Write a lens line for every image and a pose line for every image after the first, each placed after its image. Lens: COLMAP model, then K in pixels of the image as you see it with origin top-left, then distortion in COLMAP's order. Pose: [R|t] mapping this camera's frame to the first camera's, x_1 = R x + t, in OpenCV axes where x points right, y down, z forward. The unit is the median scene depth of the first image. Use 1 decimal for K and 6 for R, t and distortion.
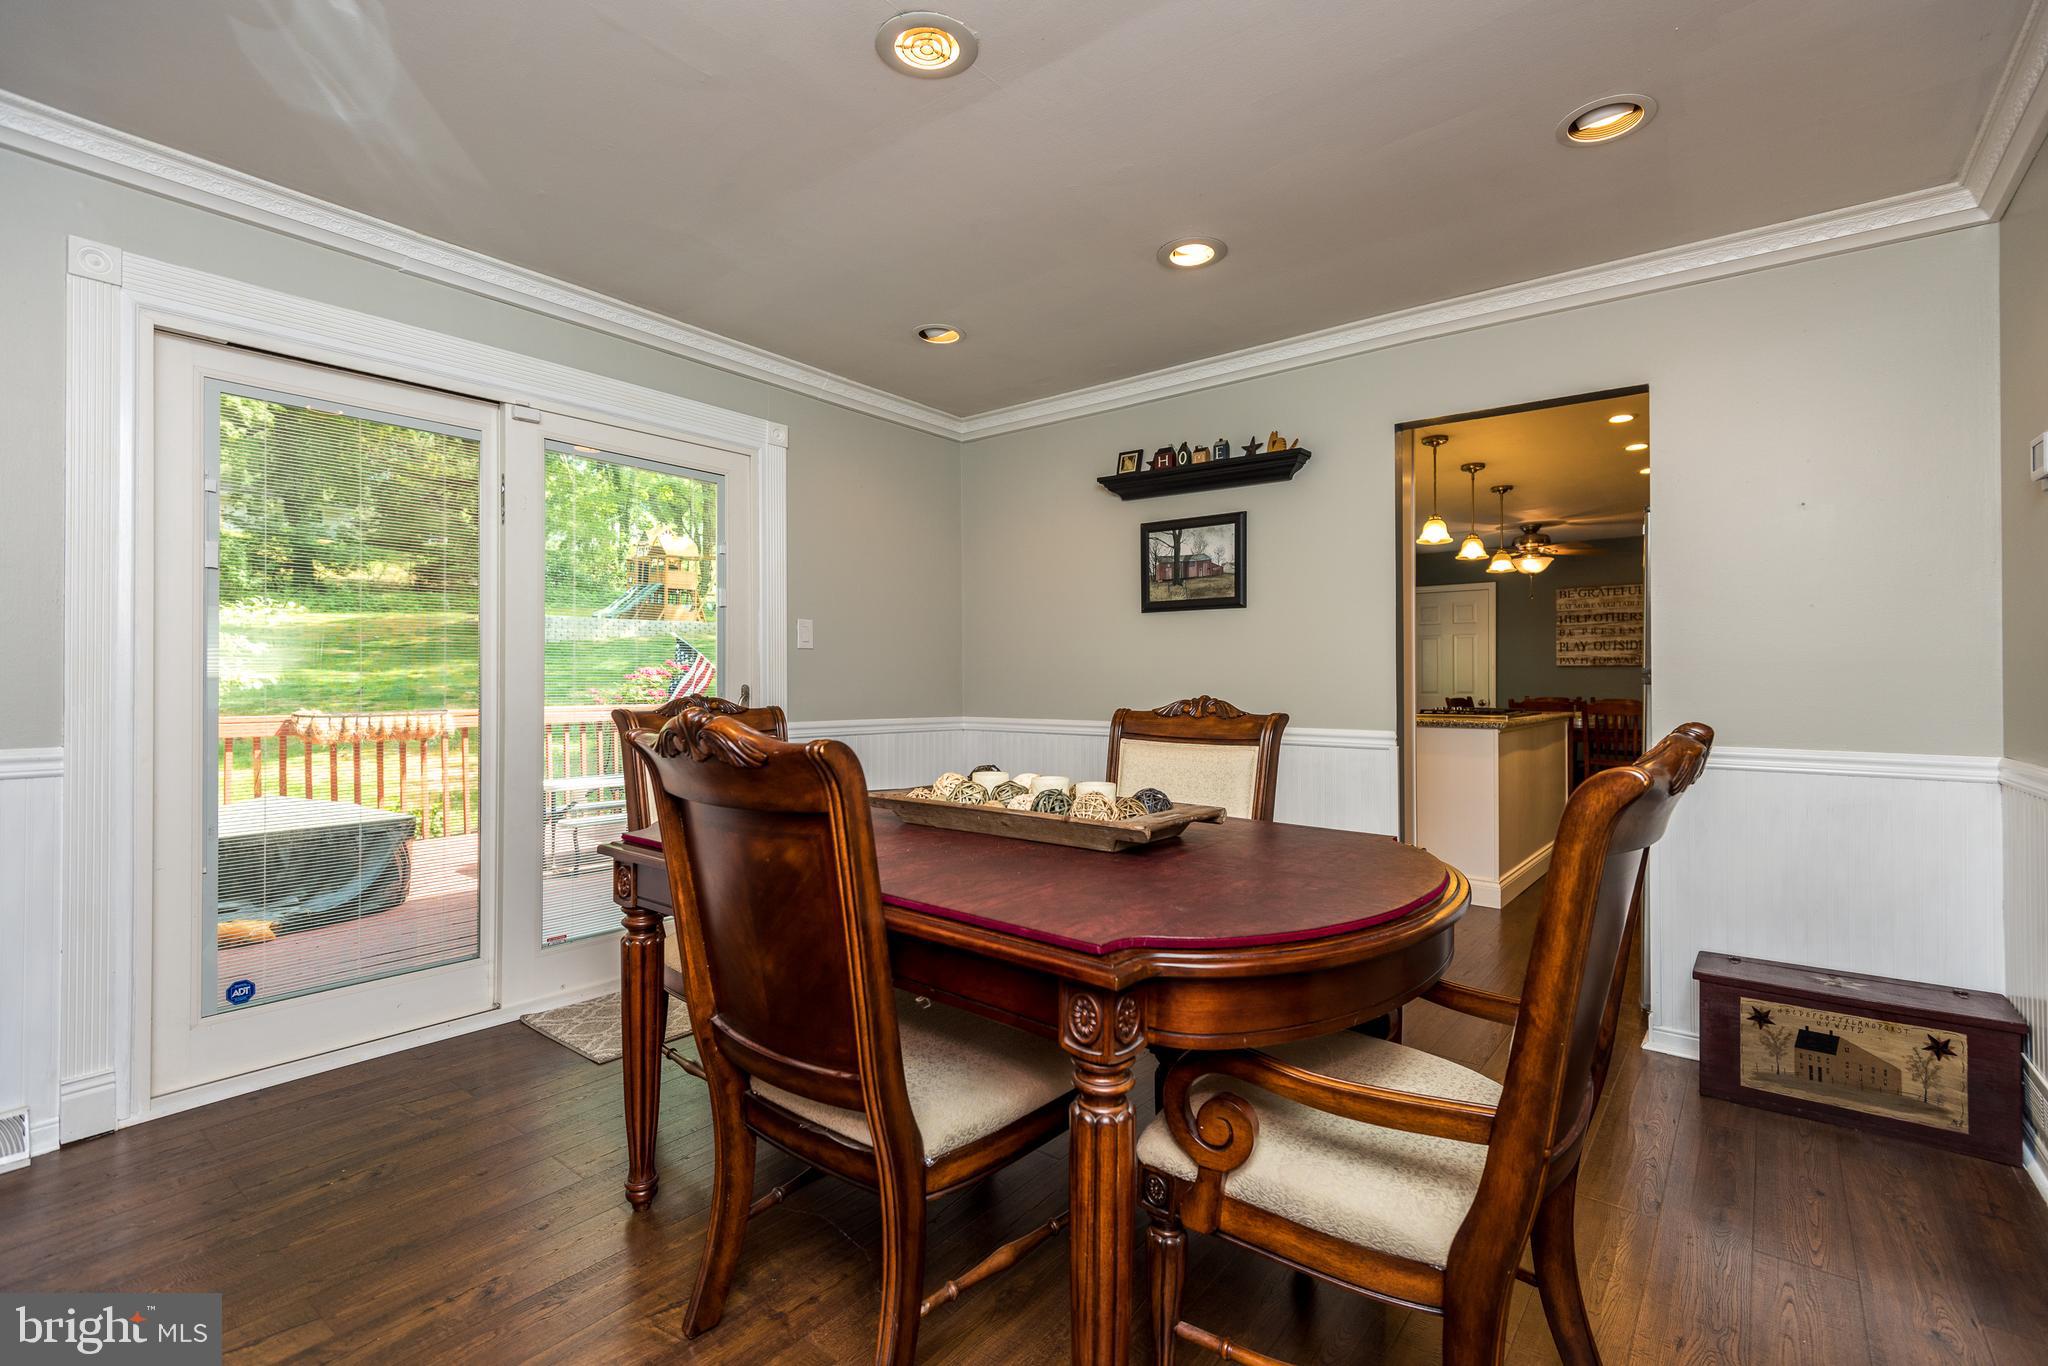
lens RADIAL K [[942.9, 0, 1039.2], [0, 942.9, 683.5], [0, 0, 1]] dist [0.013021, -0.004681]
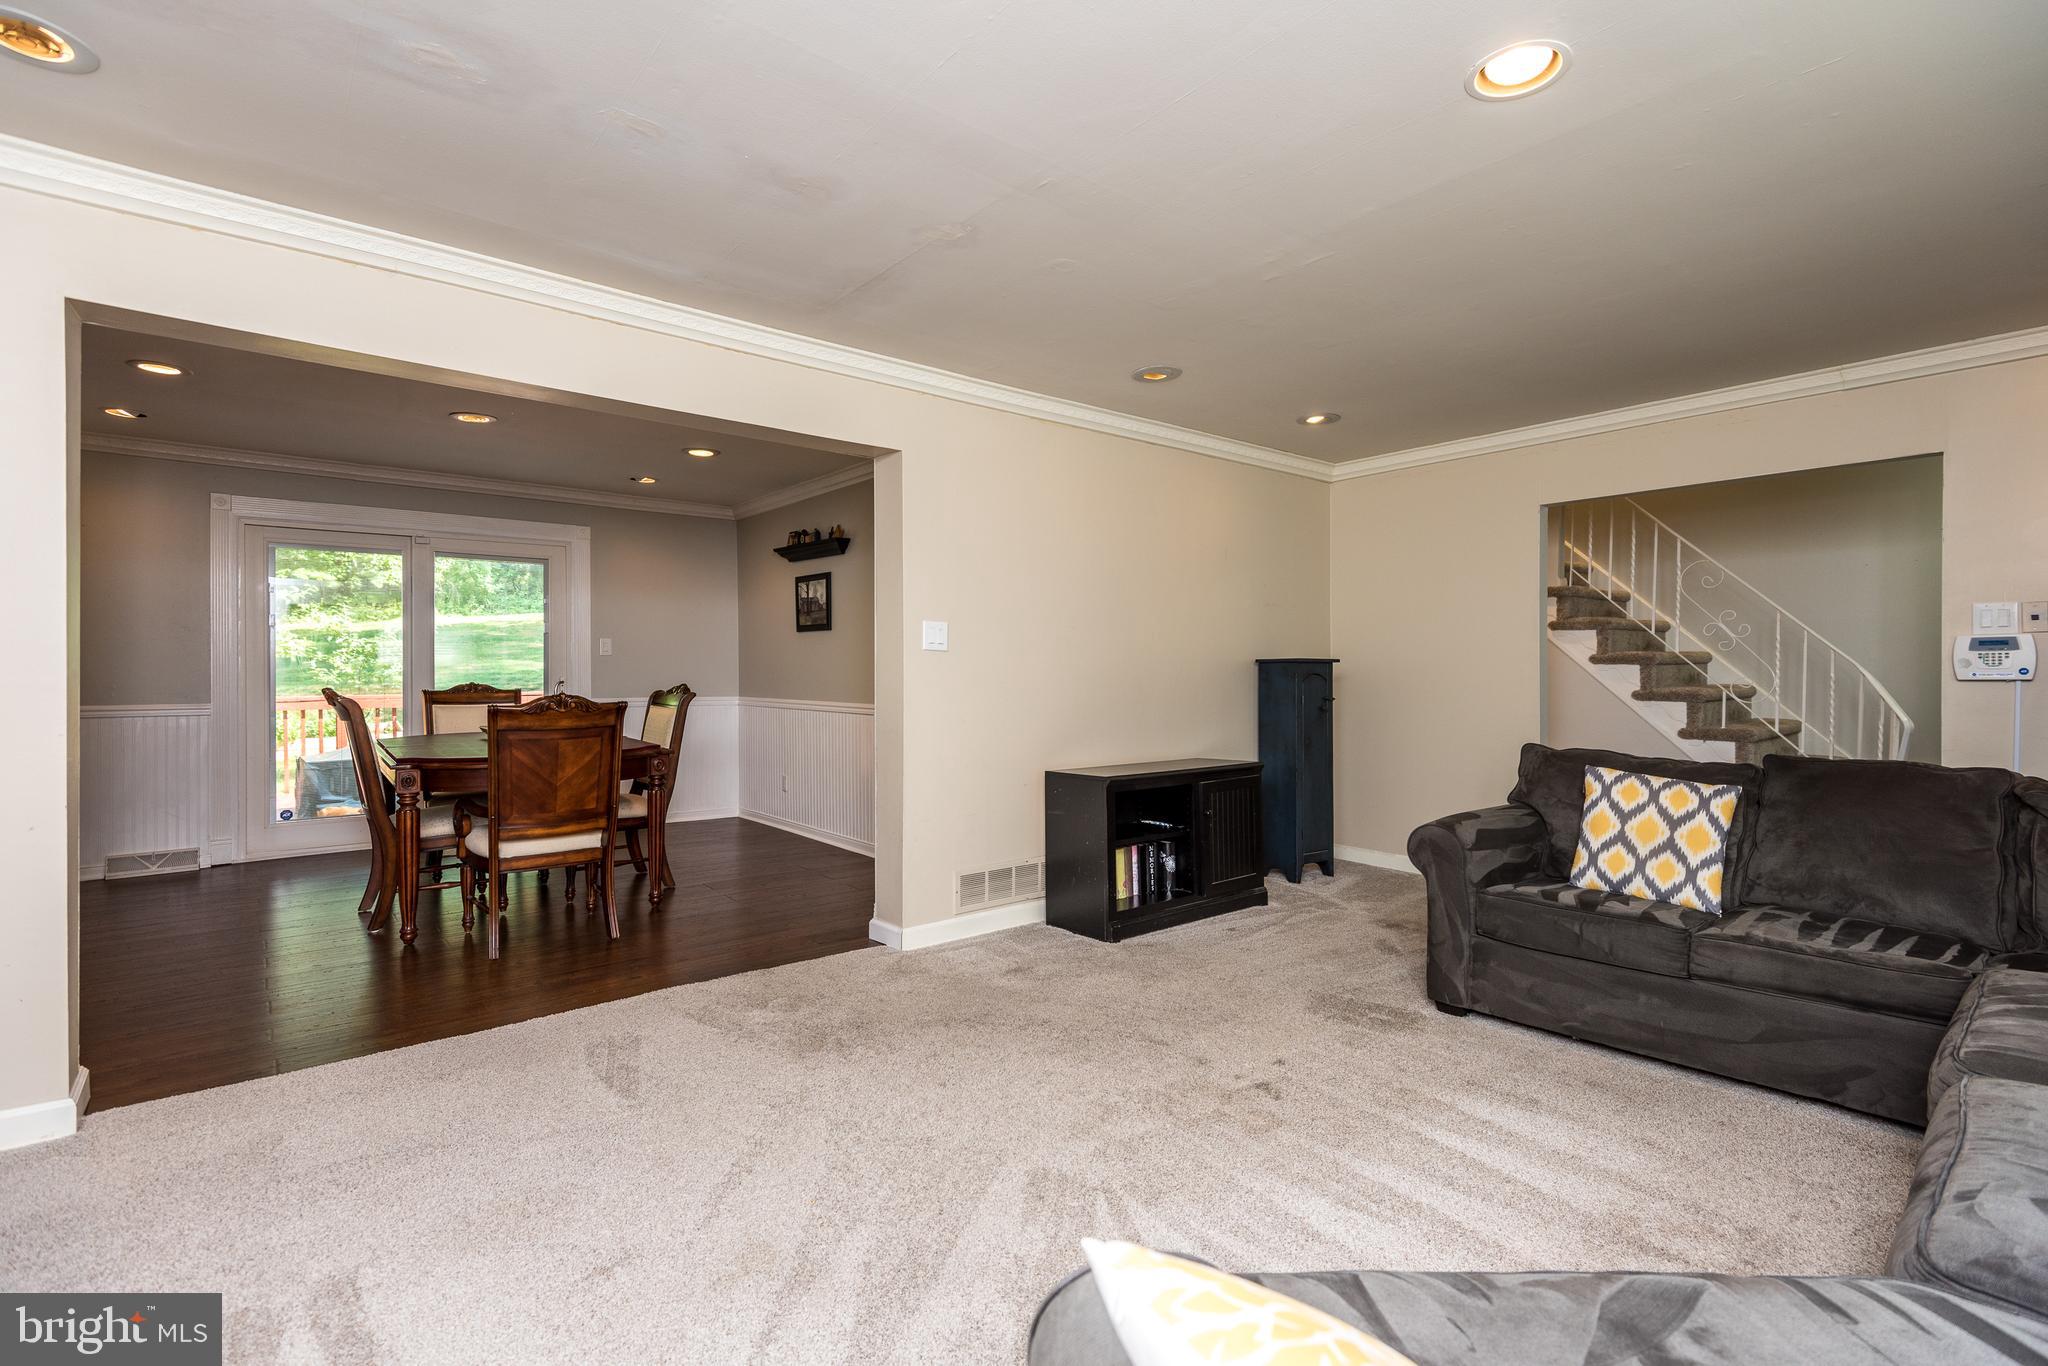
lens RADIAL K [[942.9, 0, 1007.2], [0, 942.9, 685.1], [0, 0, 1]] dist [0.013021, -0.004681]
pose [[0.979942, -0.000656, -0.199280, 0.838535], [0.003140, 0.999921, 0.012149, -0.001772], [0.199256, -0.012531, 0.979867, -0.557716]]
